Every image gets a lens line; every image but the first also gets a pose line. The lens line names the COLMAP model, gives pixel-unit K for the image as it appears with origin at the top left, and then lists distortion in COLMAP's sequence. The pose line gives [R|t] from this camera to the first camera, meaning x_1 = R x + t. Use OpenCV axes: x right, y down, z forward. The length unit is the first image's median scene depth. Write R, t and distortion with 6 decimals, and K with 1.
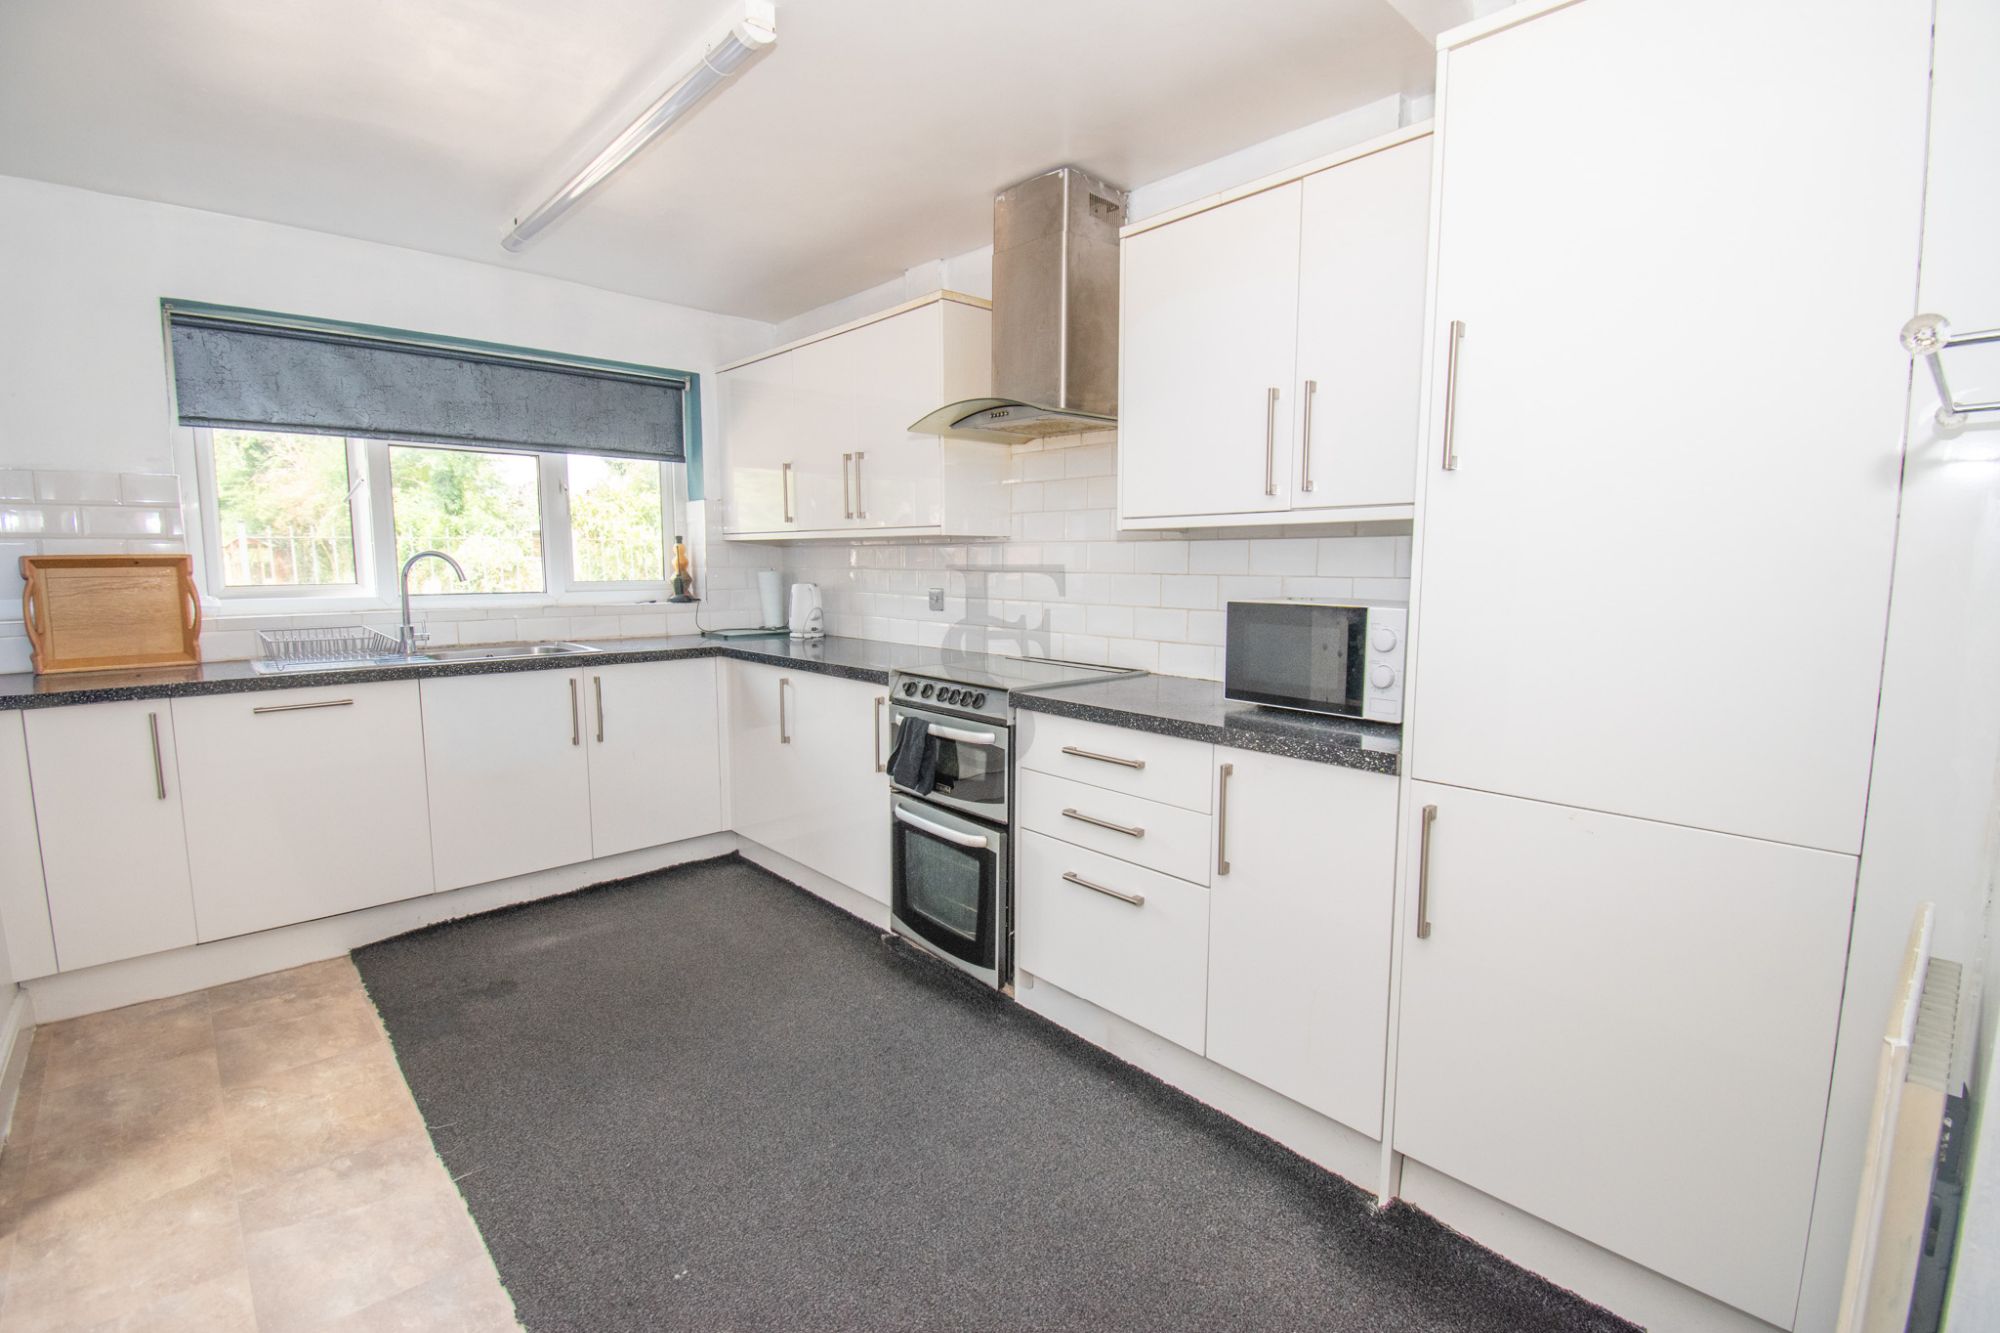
lens RADIAL K [[870.5, 0, 1001.8], [0, 870.5, 660.6], [0, 0, 1]] dist [0.011407, -0.018992]
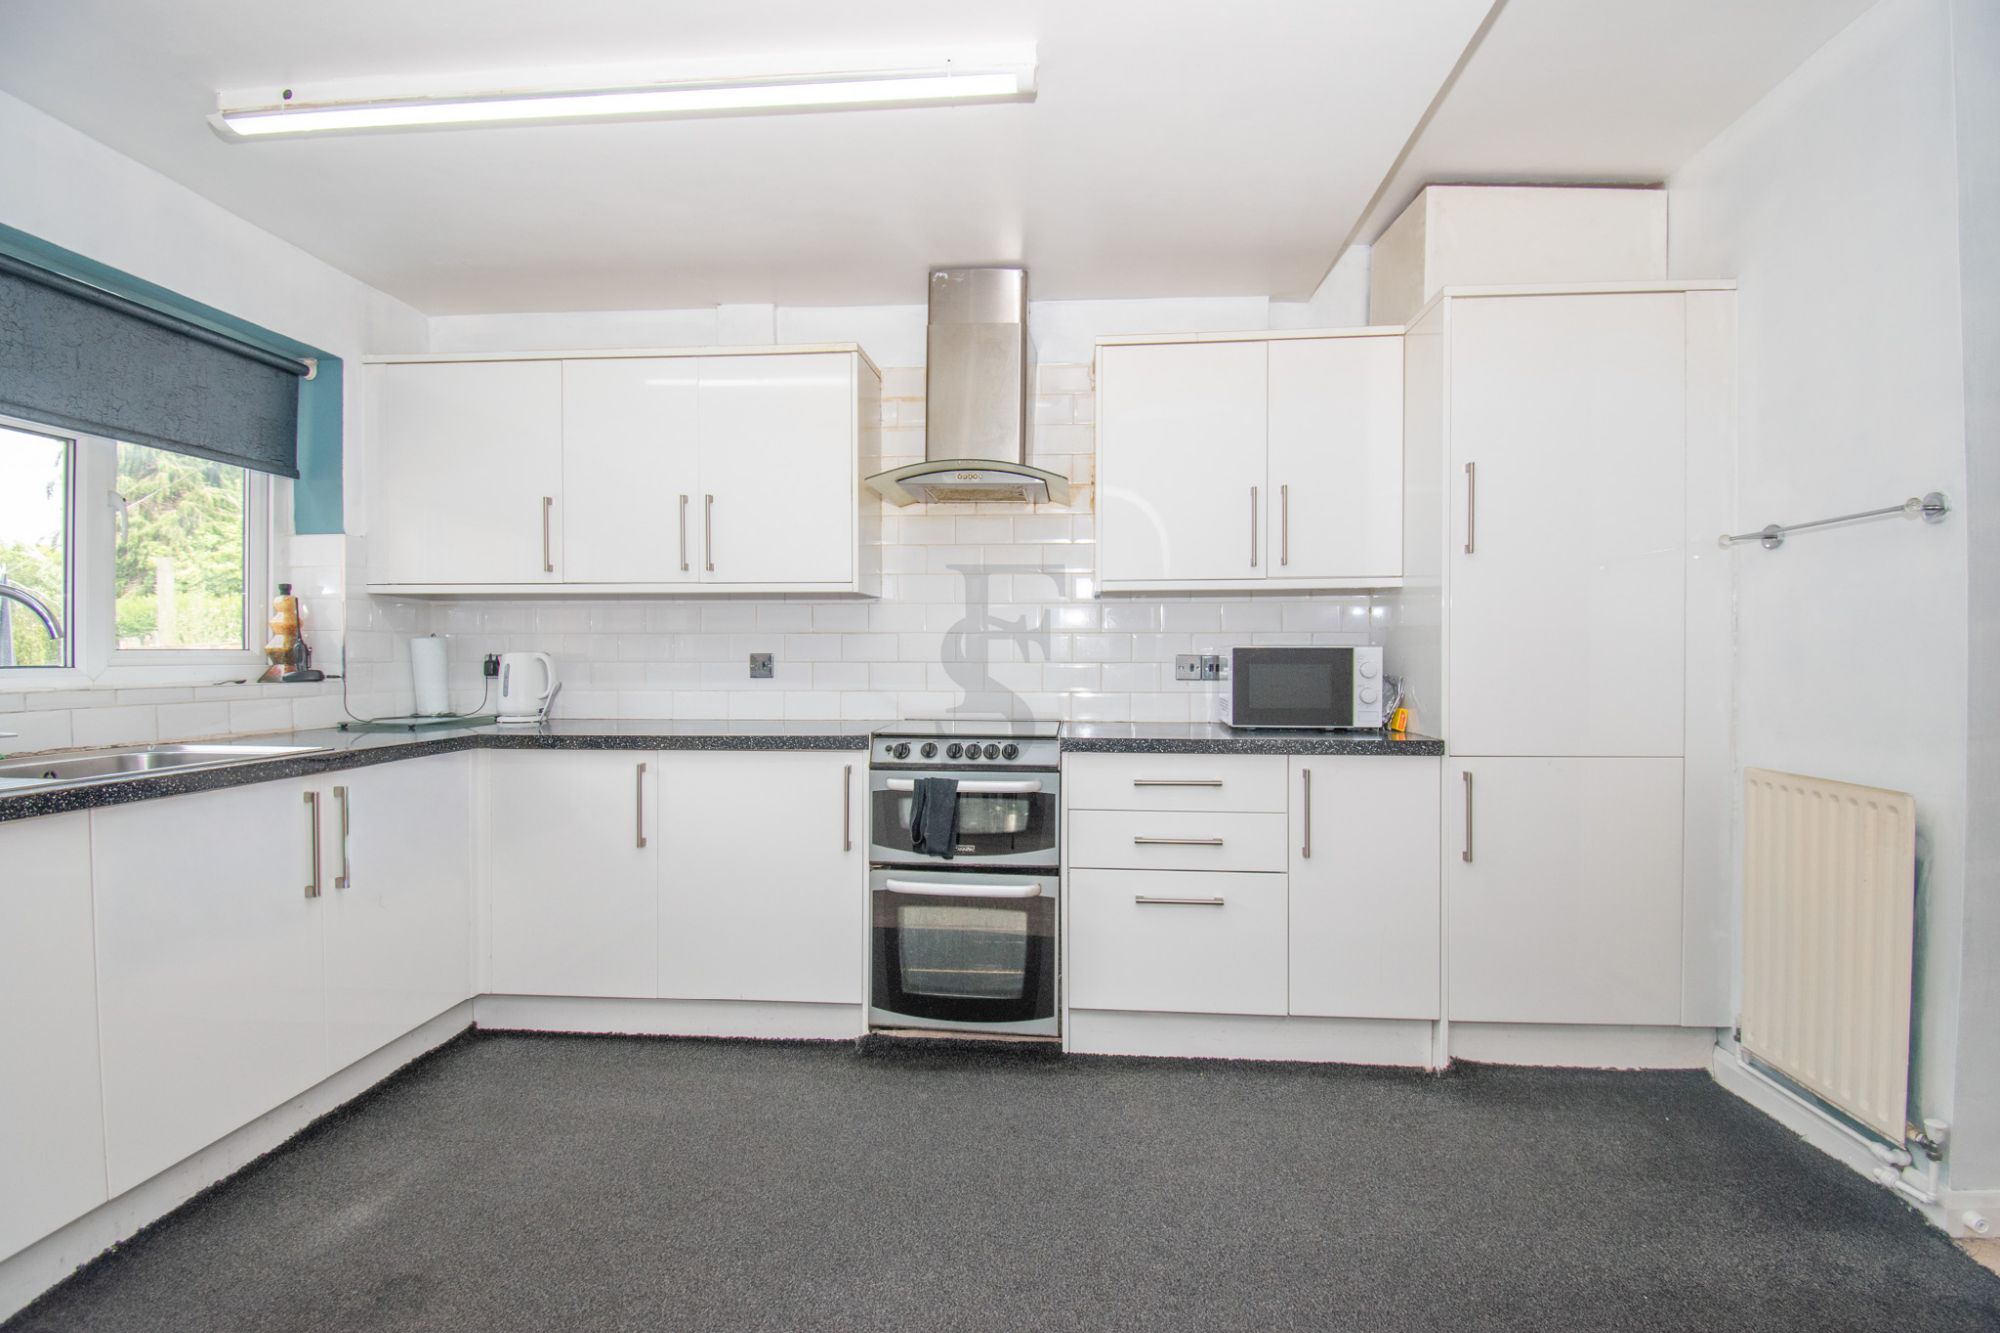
lens RADIAL K [[870.5, 0, 1001.8], [0, 870.5, 660.6], [0, 0, 1]] dist [0.011407, -0.018992]
pose [[0.748013, -0.009502, 0.663616, -0.615733], [0.077452, 0.994315, -0.073065, 0.012522], [-0.659150, 0.106052, 0.744496, 0.211369]]
